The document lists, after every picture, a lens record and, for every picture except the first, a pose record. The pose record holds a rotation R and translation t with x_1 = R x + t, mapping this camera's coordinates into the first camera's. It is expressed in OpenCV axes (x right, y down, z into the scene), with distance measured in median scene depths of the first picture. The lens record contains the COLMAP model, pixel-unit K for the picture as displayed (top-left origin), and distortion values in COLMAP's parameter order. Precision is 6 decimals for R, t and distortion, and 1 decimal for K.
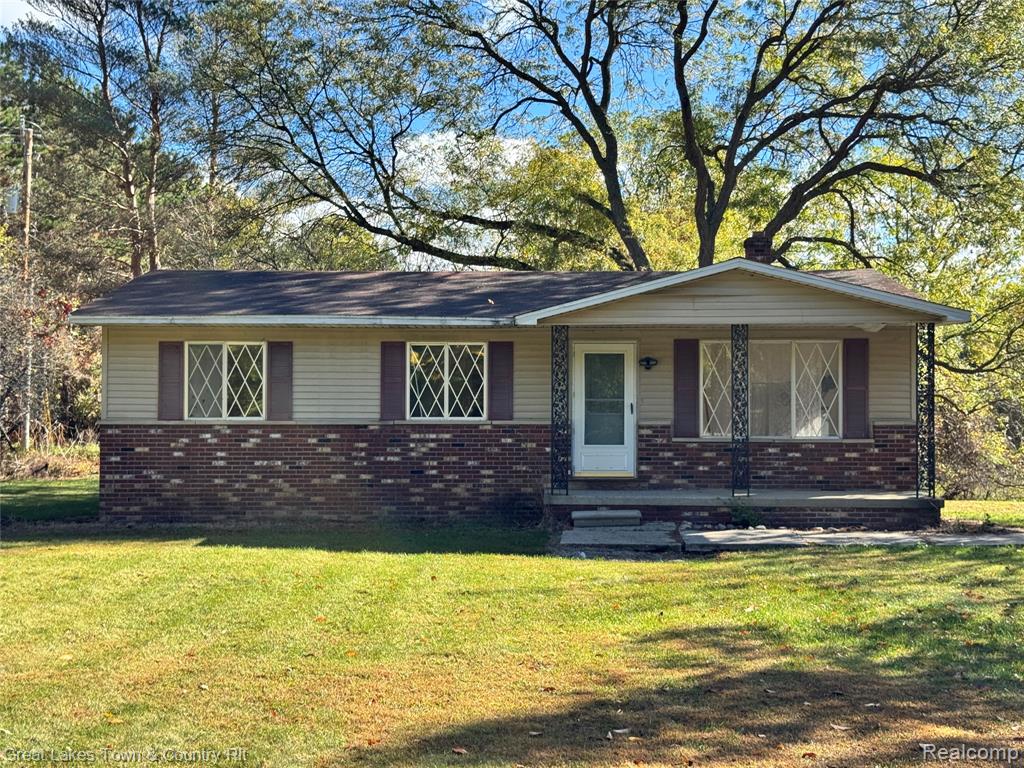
lens RADIAL K [[1625.7, 0, 512.8], [0, 1625.7, 386.5], [0, 0, 1]] dist [0.045460, 0.000000]
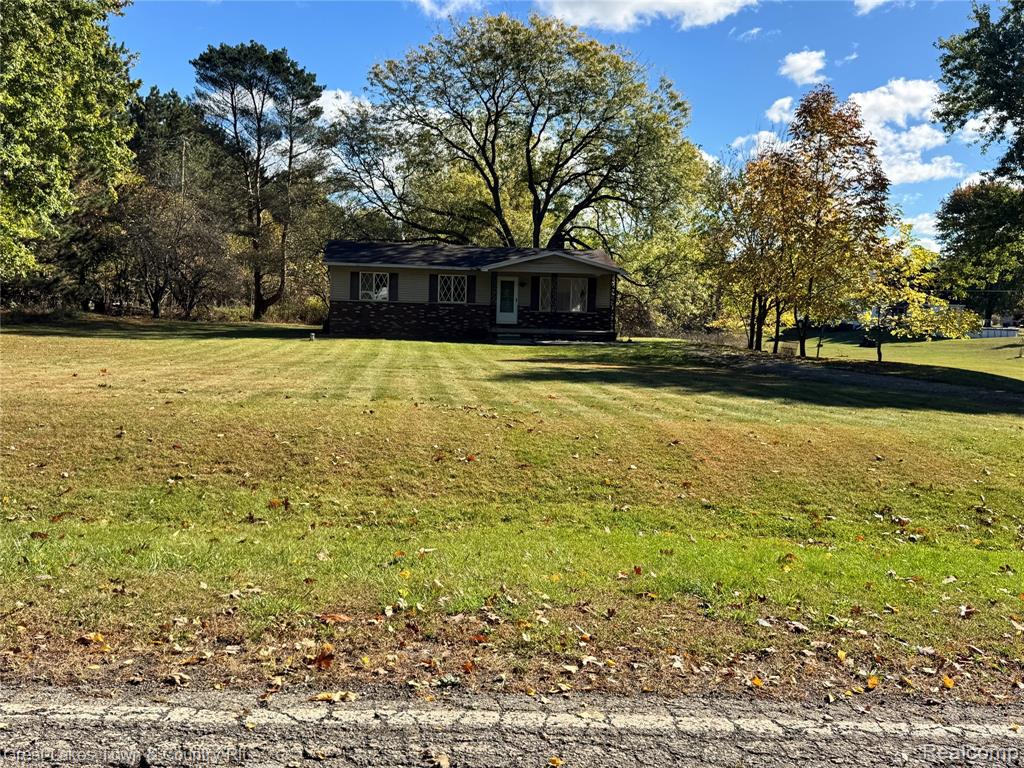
lens RADIAL K [[1032.2, 0, 514.0], [0, 1032.2, 382.9], [0, 0, 1]] dist [0.027997, 0.000000]
pose [[0.992976, 0.016929, 0.117101, -0.142744], [-0.028735, 0.994585, 0.099879, -0.023330], [-0.114776, -0.102542, 0.988085, -0.826294]]
